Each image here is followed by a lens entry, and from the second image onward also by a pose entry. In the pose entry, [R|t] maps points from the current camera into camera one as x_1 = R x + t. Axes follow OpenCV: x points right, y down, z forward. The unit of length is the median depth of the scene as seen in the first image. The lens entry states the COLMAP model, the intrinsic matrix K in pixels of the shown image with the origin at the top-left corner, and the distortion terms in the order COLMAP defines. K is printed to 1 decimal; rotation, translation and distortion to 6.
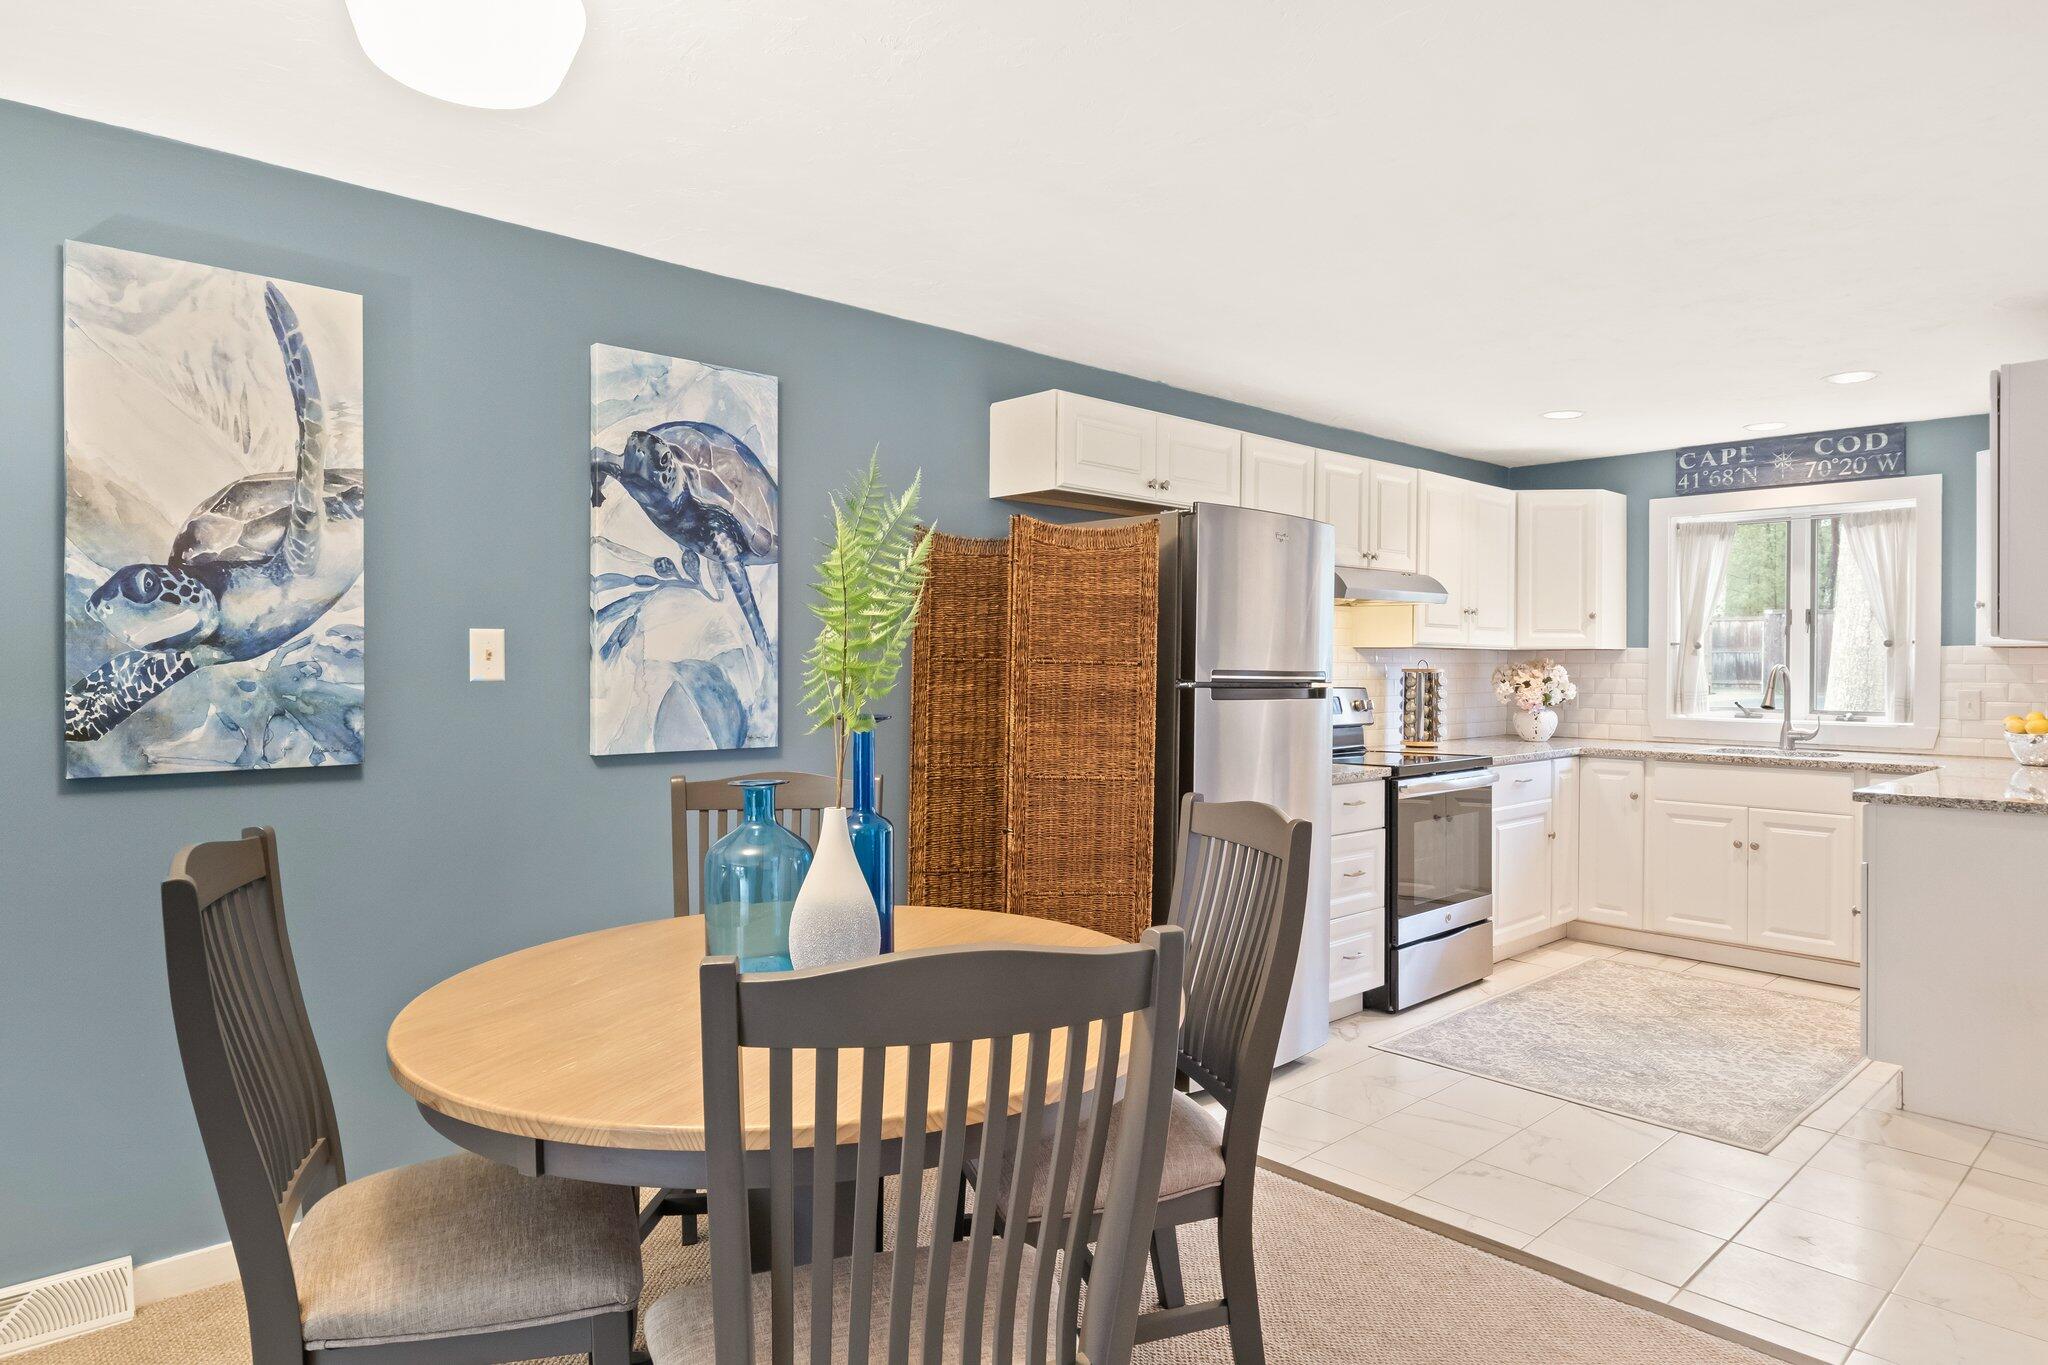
lens RADIAL K [[1224.4, 0, 1036.9], [0, 1224.4, 667.4], [0, 0, 1]] dist [-0.007478, 0.001525]
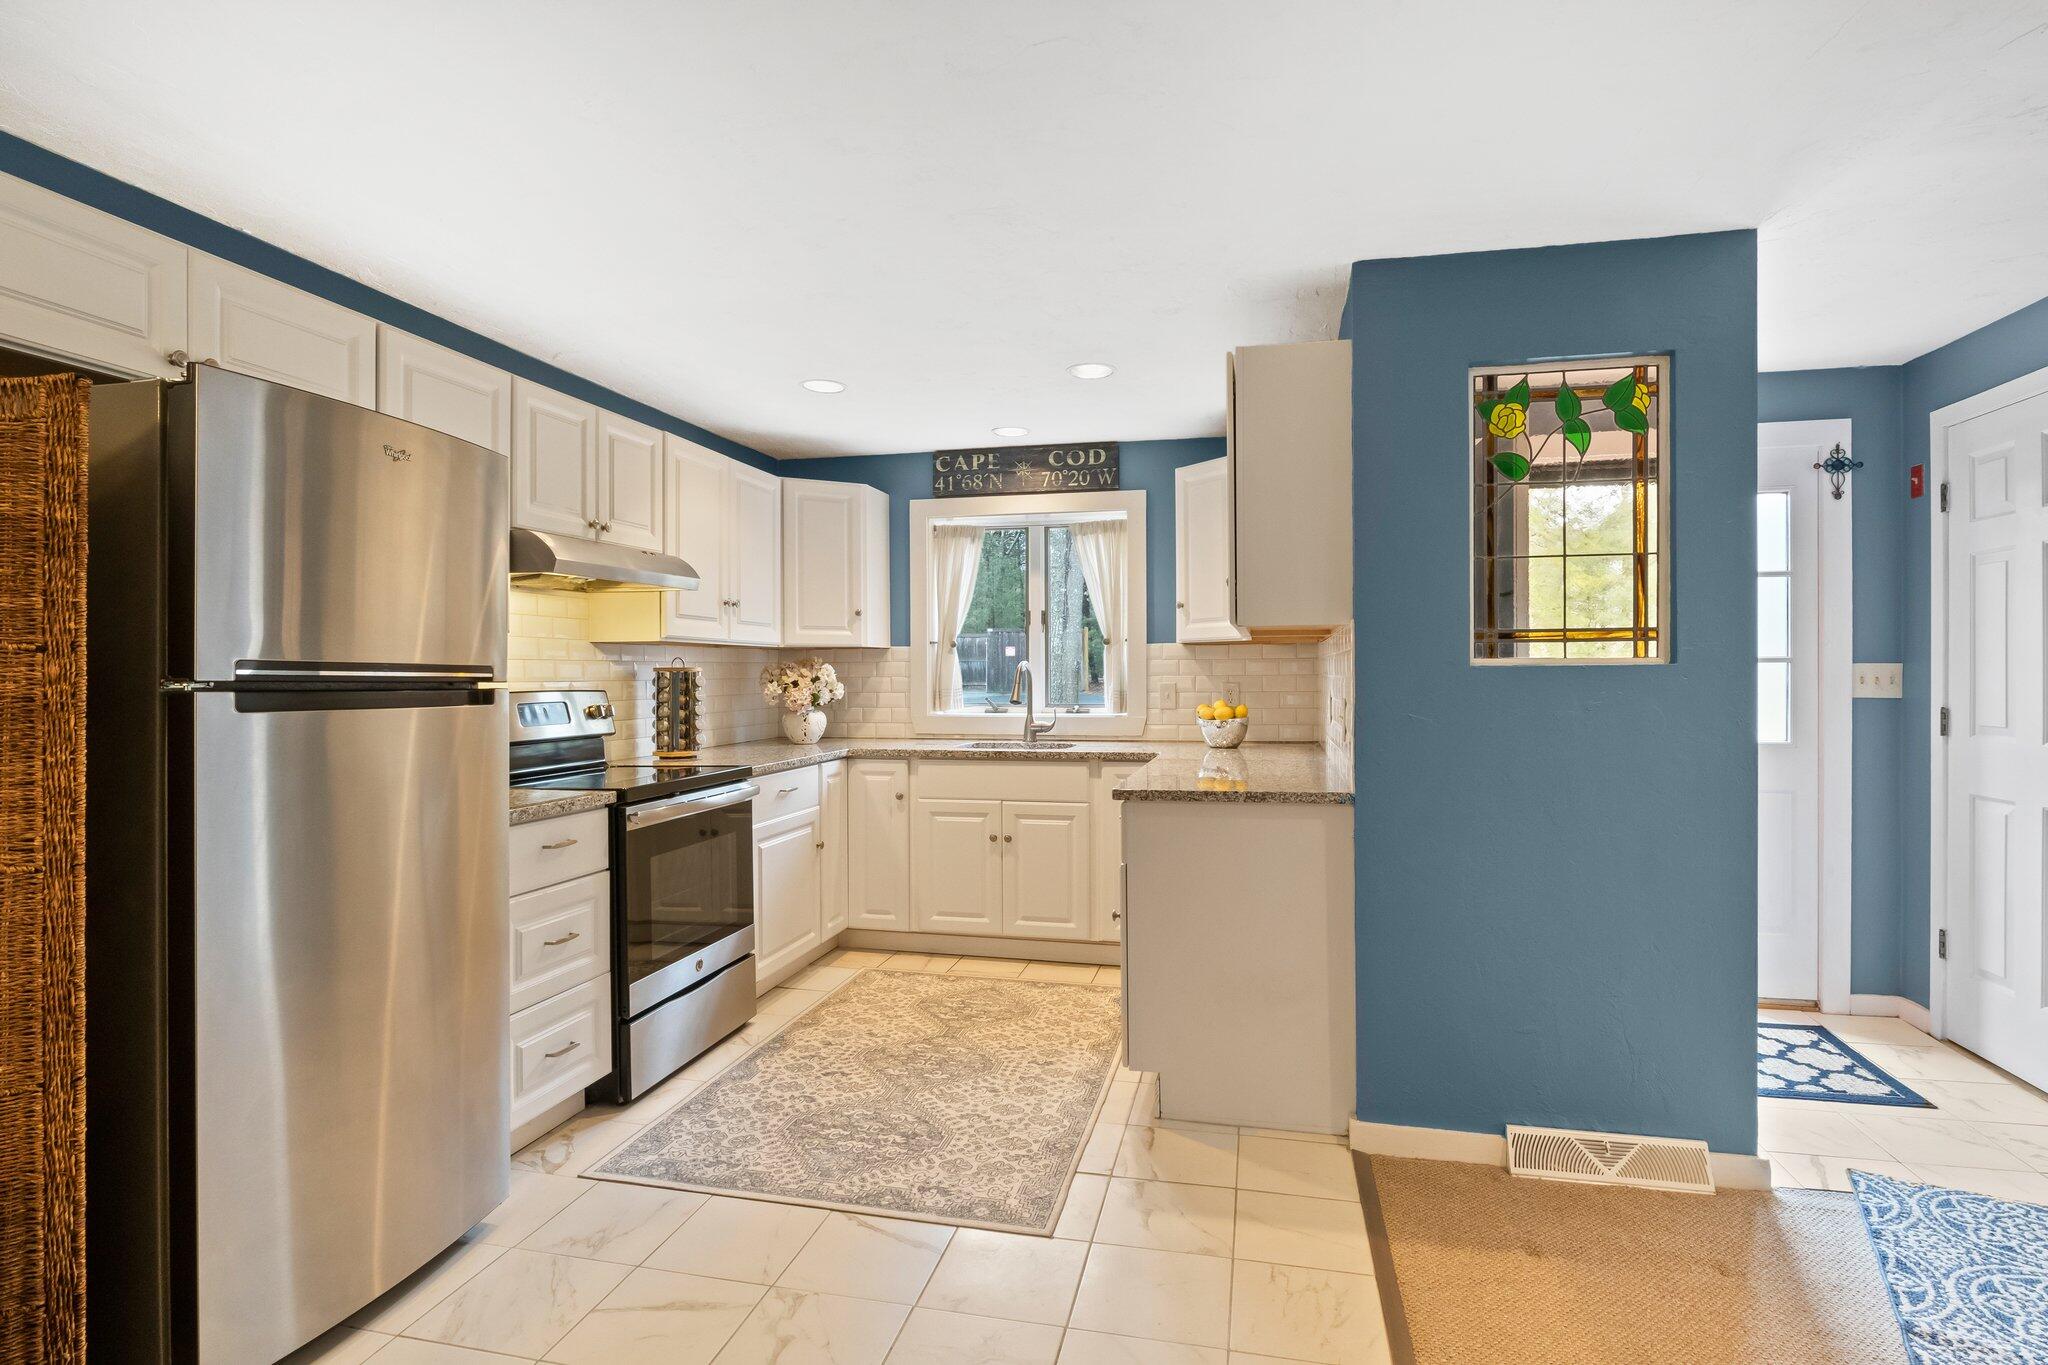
lens RADIAL K [[1040.2, 0, 1035.1], [0, 1040.2, 679.6], [0, 0, 1]] dist [-0.009481, -0.000376]
pose [[0.832606, -0.012902, 0.553716, 0.130366], [0.011279, 0.999916, 0.006339, 0.008616], [-0.553751, 0.000967, 0.832681, 0.269836]]
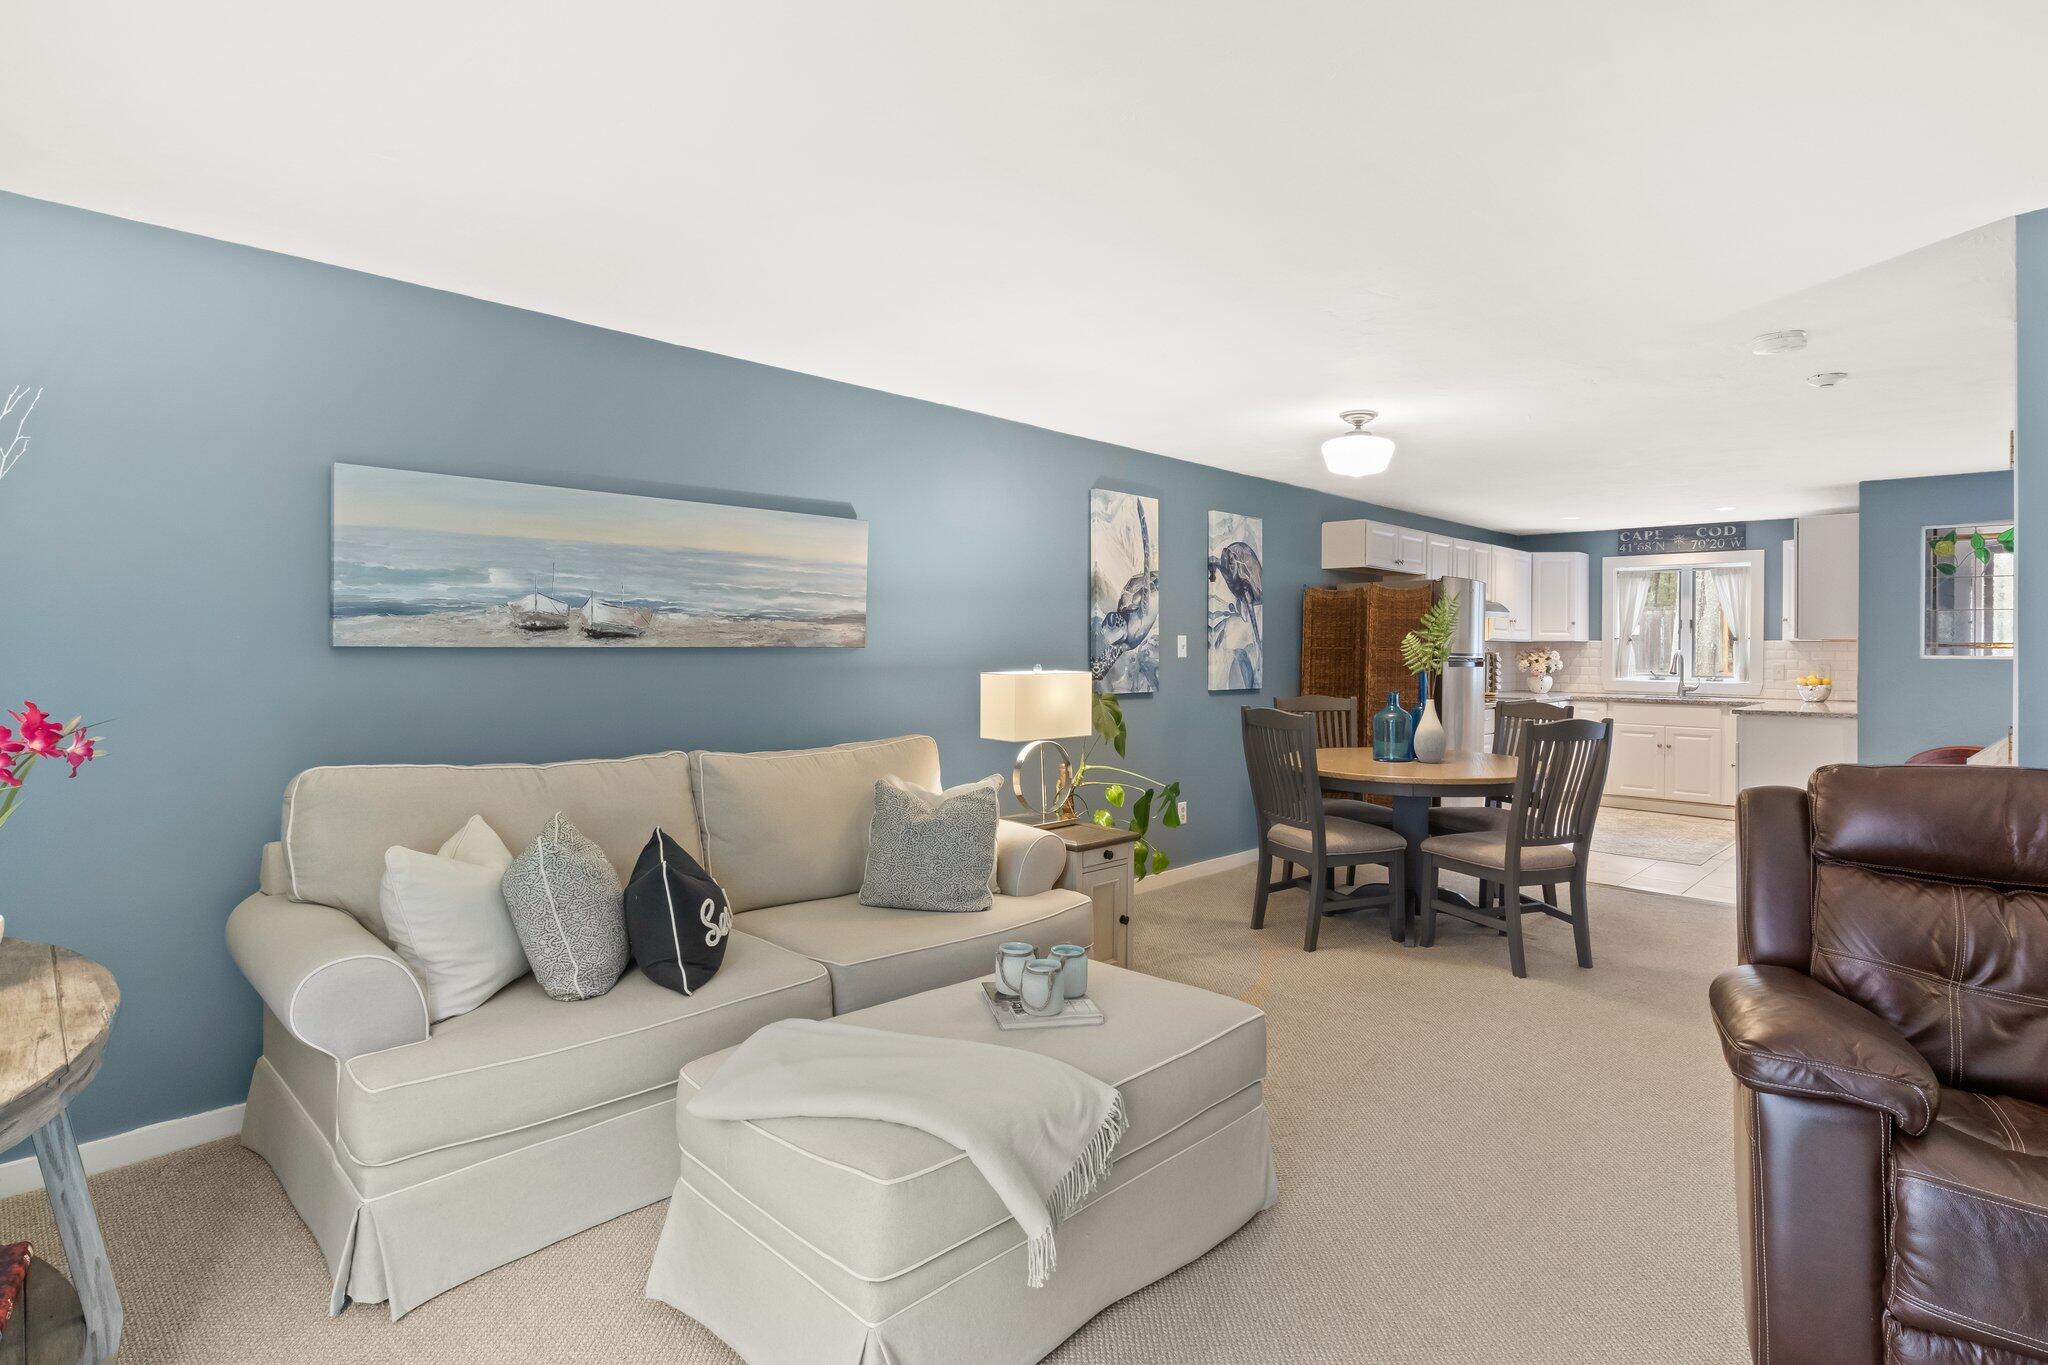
lens RADIAL K [[1040.2, 0, 1030.1], [0, 1040.2, 651.8], [0, 0, 1]] dist [-0.009481, -0.000376]
pose [[0.998992, 0.000309, 0.044896, -0.479959], [-0.000351, 1.000000, 0.000927, -0.001089], [-0.044896, -0.000942, 0.998991, -0.567191]]
